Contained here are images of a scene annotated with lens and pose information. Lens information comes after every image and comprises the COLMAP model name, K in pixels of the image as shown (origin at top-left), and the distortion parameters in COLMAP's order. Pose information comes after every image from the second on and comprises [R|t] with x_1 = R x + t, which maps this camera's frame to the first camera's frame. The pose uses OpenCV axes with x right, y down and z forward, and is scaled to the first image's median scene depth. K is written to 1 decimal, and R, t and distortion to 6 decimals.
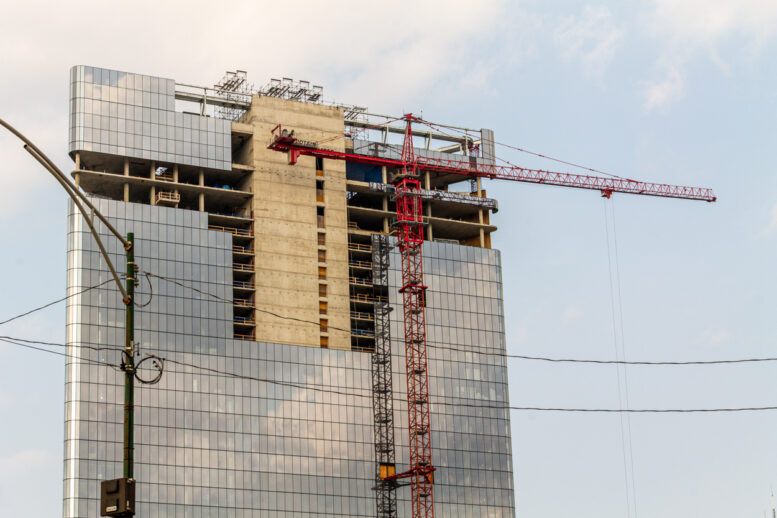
lens RADIAL K [[1897.1, 0, 387.2], [0, 1897.1, 261.8], [0, 0, 1]] dist [-0.029498, 0.000000]
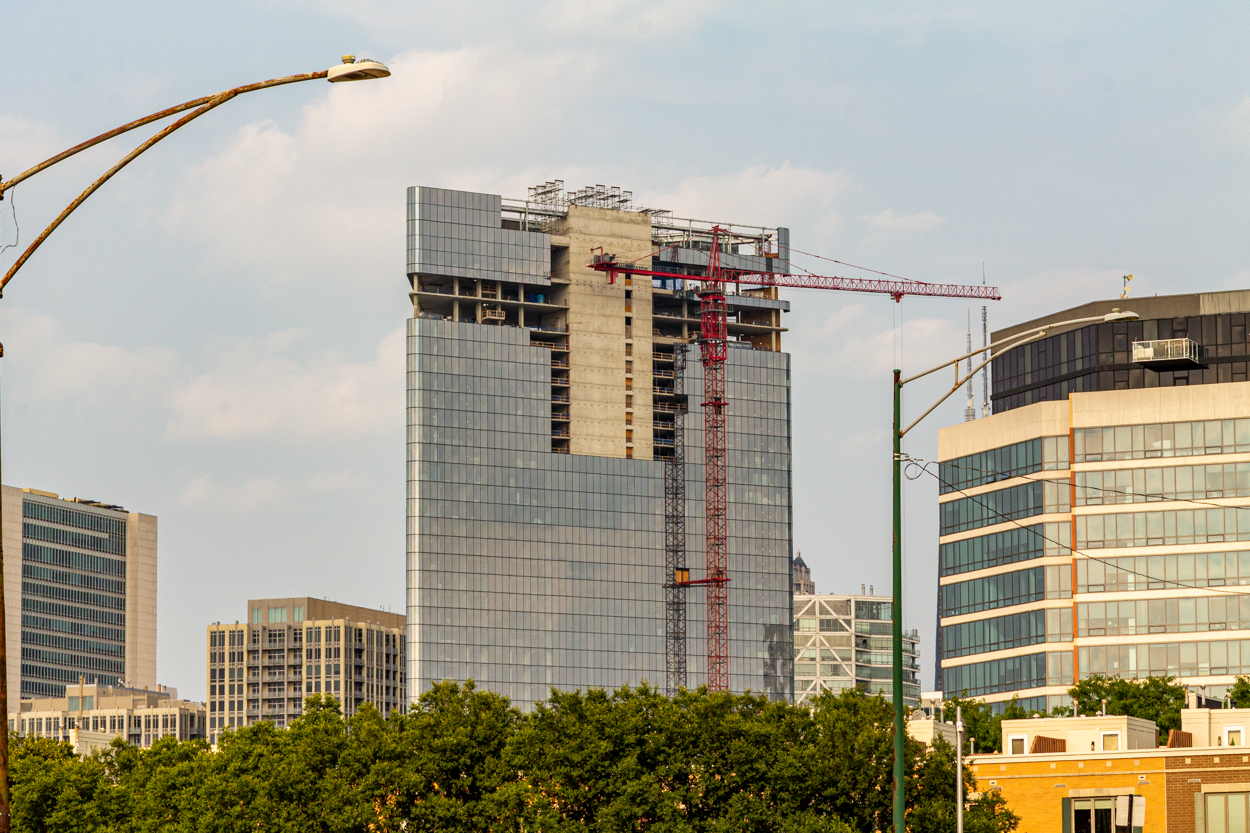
lens RADIAL K [[3690.0, 0, 623.2], [0, 3690.0, 420.3], [0, 0, 1]] dist [-0.054393, 0.000000]
pose [[0.993239, 0.046009, 0.106584, -0.252624], [-0.064605, 0.981872, 0.178197, -0.335682], [-0.096453, -0.183878, 0.978205, -0.988860]]
